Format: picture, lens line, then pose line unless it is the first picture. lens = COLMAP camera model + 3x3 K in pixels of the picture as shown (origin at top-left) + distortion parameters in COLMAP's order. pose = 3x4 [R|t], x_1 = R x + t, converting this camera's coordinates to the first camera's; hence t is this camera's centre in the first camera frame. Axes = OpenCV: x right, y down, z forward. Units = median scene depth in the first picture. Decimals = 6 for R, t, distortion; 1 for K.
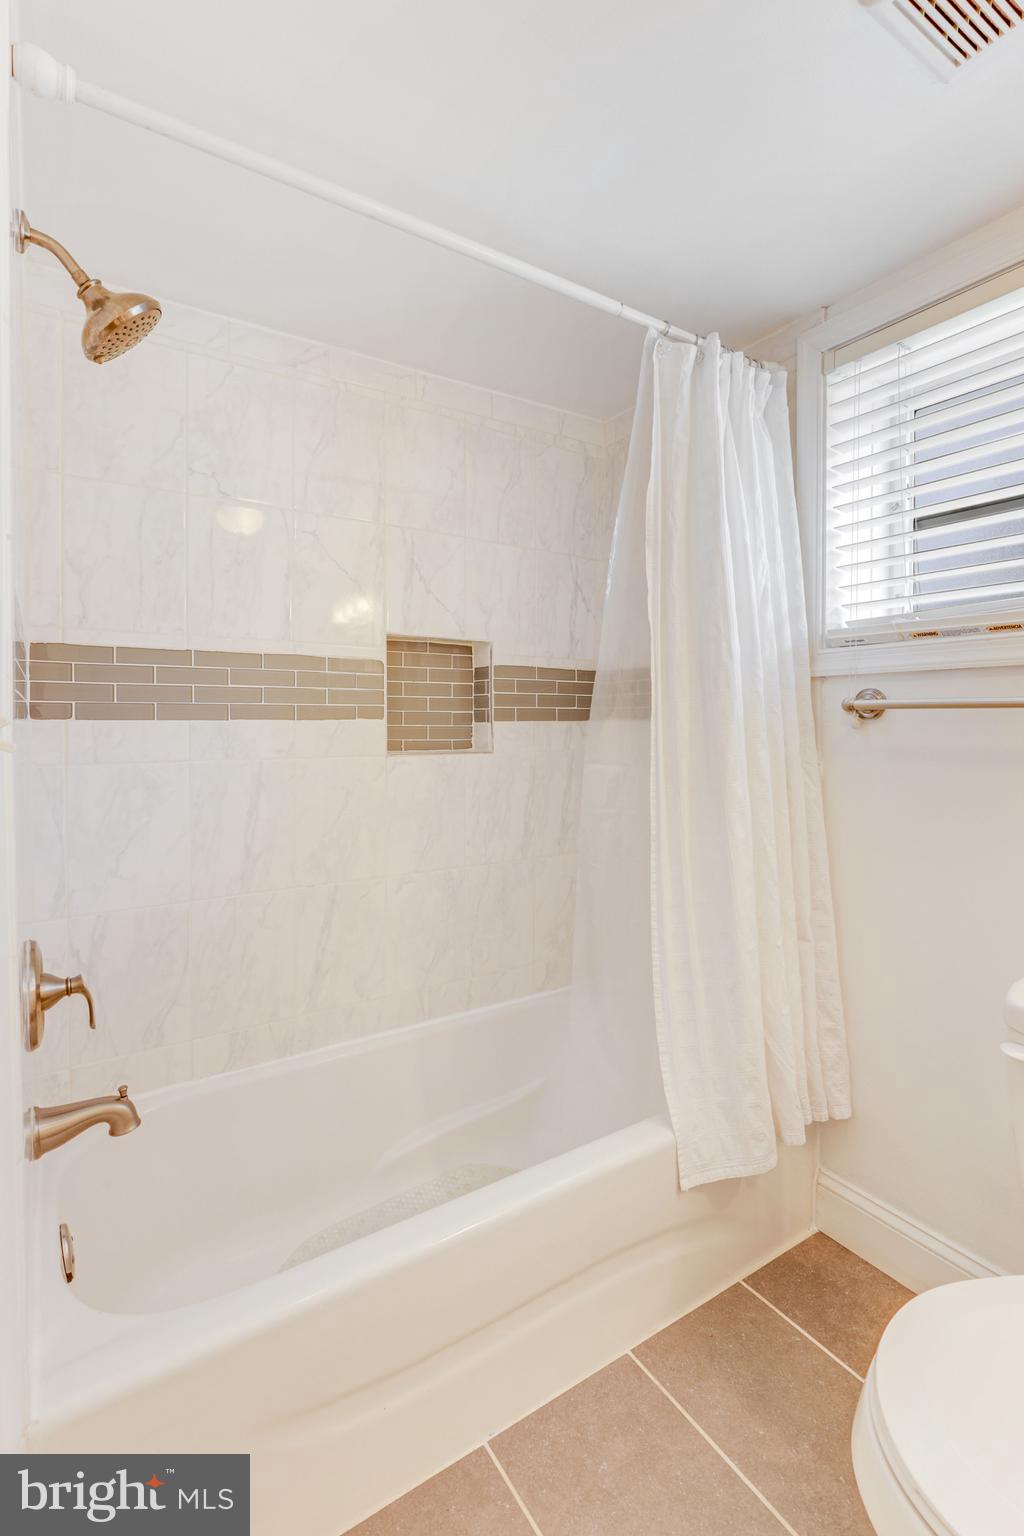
lens RADIAL K [[712.8, 0, 498.8], [0, 712.8, 736.4], [0, 0, 1]] dist [-0.016084, 0.001940]
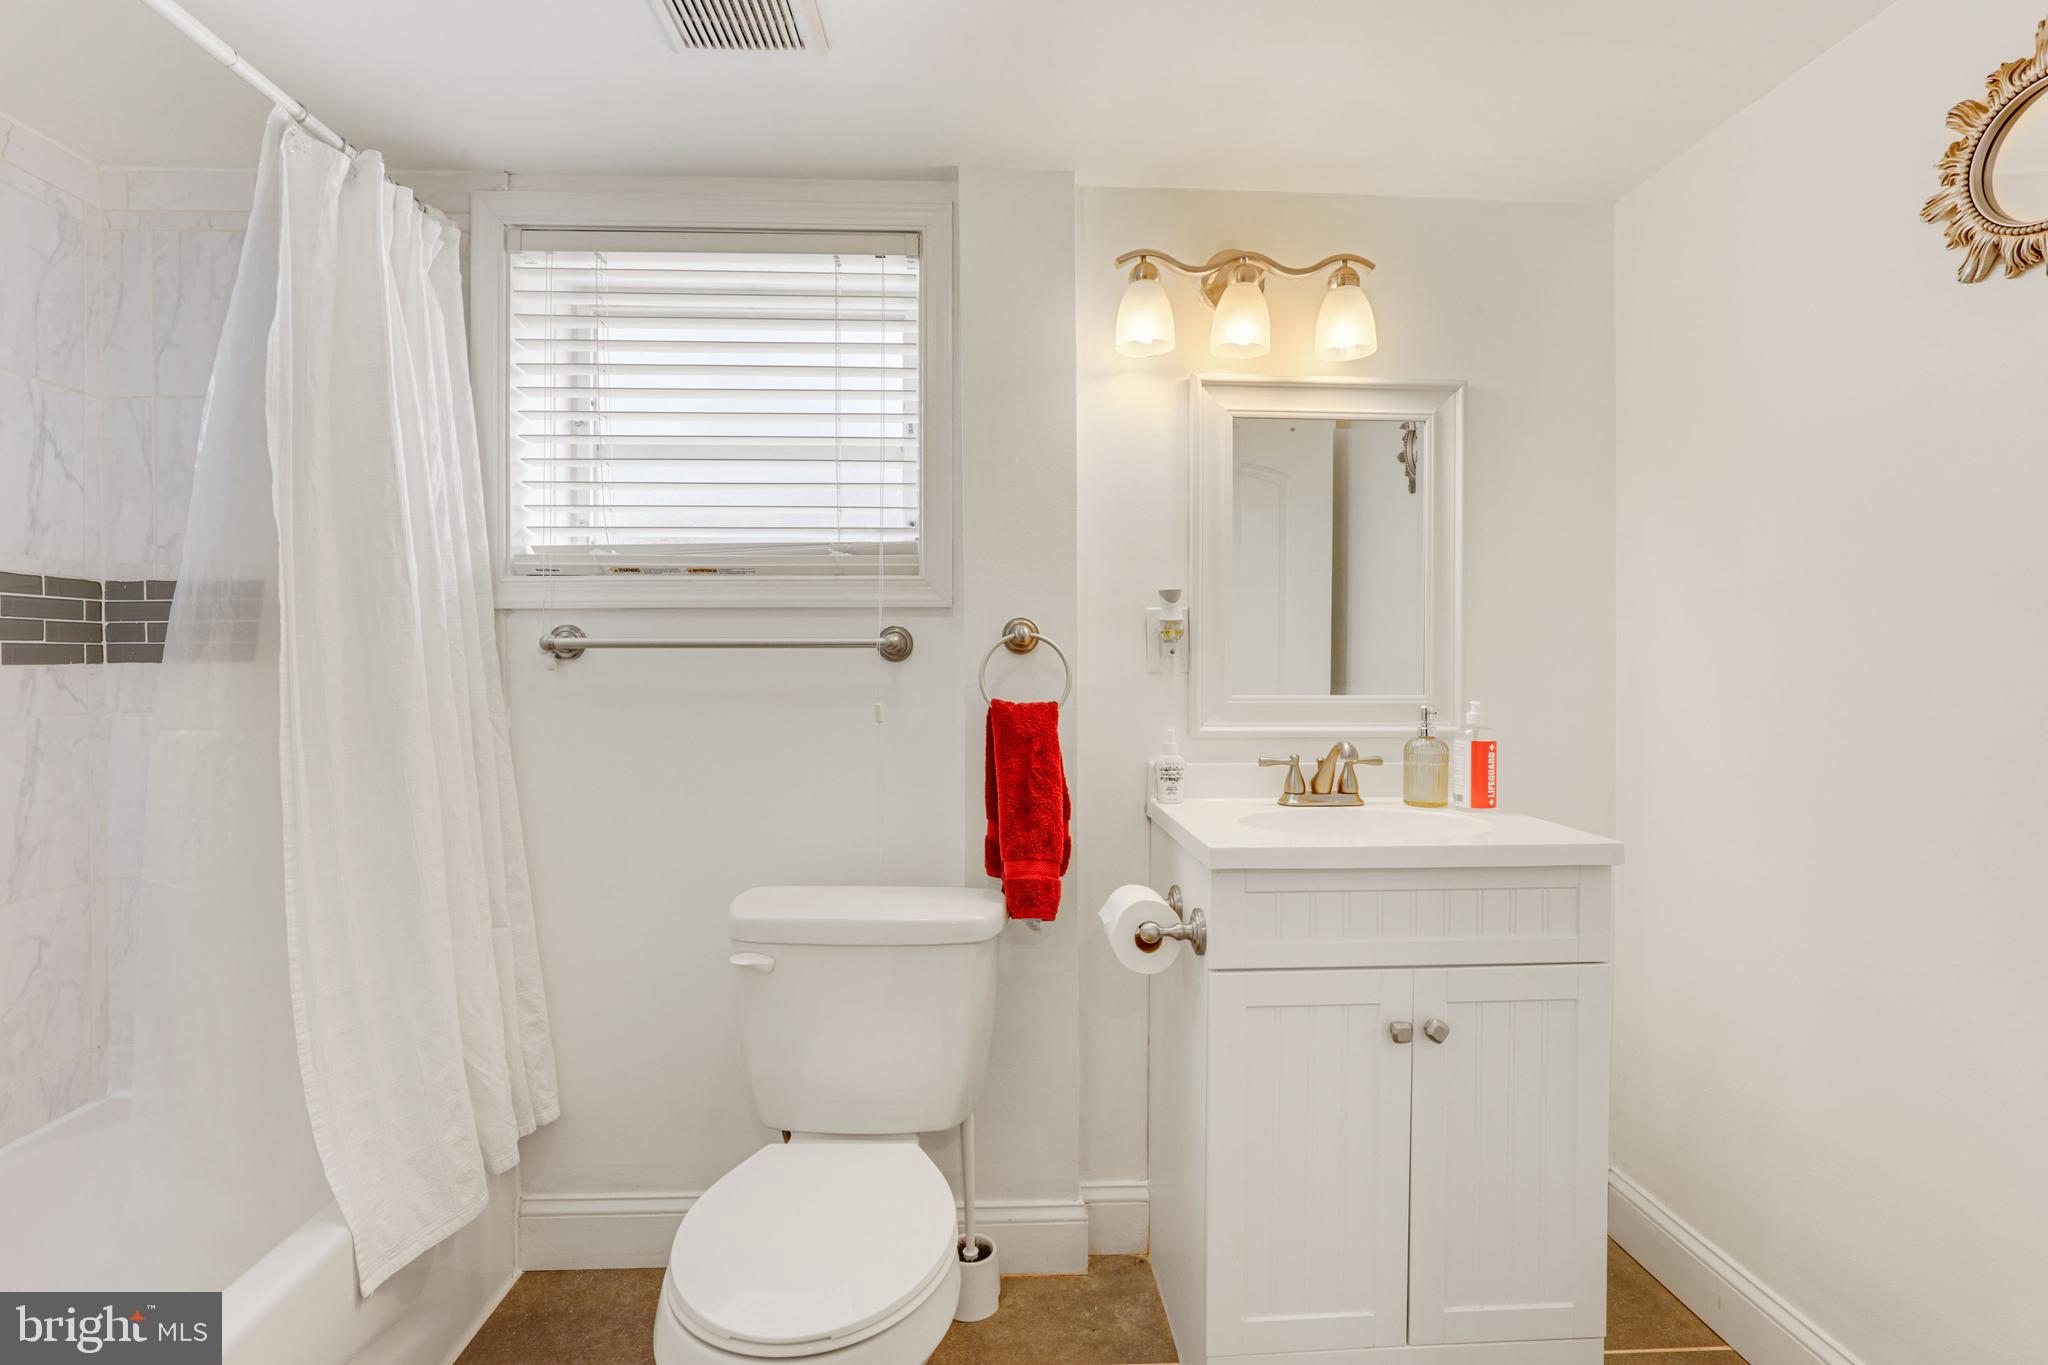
lens RADIAL K [[950.4, 0, 1024.7], [0, 950.4, 679.3], [0, 0, 1]] dist [-0.016084, 0.001940]
pose [[0.506457, -0.017971, 0.862078, -0.211312], [0.025004, 0.999668, 0.006150, 0.007605], [-0.861902, 0.018441, 0.506739, -0.096435]]
